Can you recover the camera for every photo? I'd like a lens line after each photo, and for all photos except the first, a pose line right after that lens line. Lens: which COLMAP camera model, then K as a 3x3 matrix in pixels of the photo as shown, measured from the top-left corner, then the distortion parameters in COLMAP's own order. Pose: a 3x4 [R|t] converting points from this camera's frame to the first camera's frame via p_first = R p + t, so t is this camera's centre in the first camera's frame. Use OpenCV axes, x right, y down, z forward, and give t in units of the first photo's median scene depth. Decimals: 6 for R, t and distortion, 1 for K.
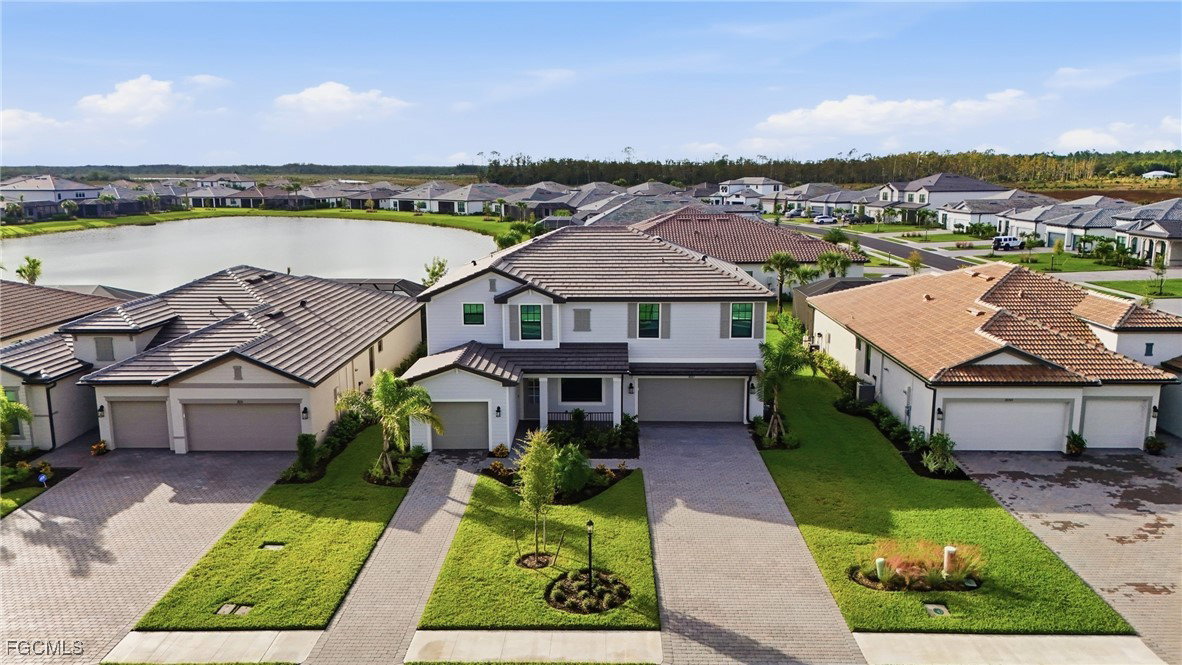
lens RADIAL K [[858.4, 0, 586.7], [0, 858.4, 320.2], [0, 0, 1]] dist [0.025480, -0.024284]
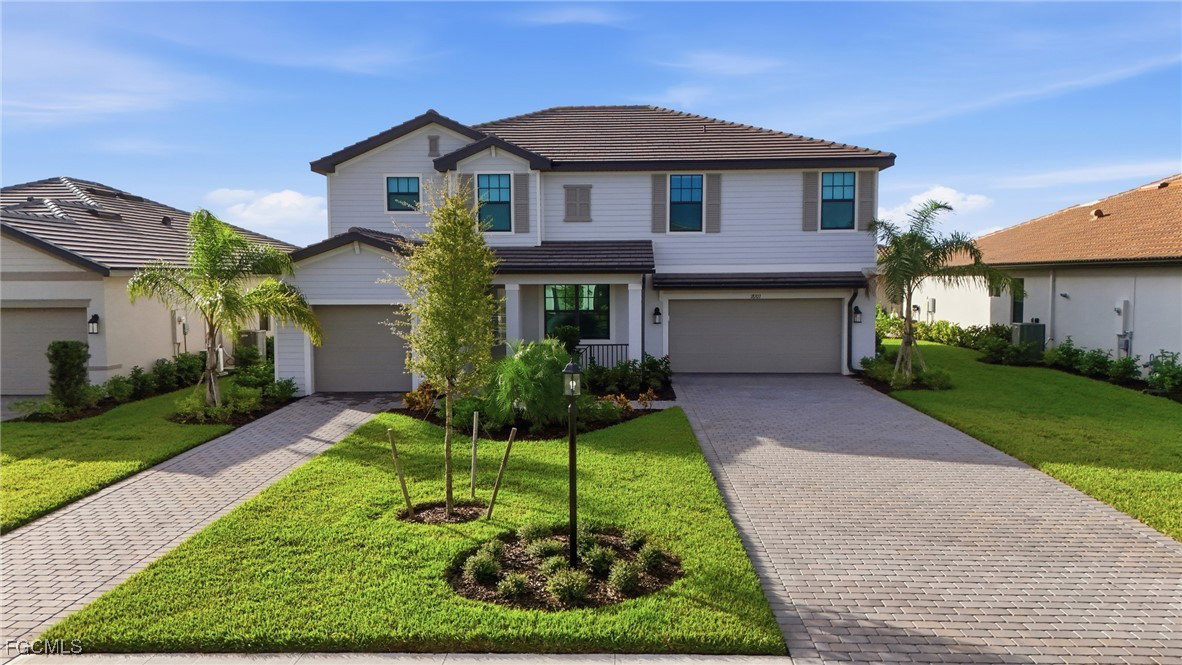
lens RADIAL K [[858.4, 0, 586.3], [0, 858.4, 340.3], [0, 0, 1]] dist [0.025480, -0.024284]
pose [[0.999910, 0.001226, -0.013354, 0.009279], [-0.002615, 0.994519, -0.104525, 0.164275], [0.013153, 0.104551, 0.994433, 0.396888]]
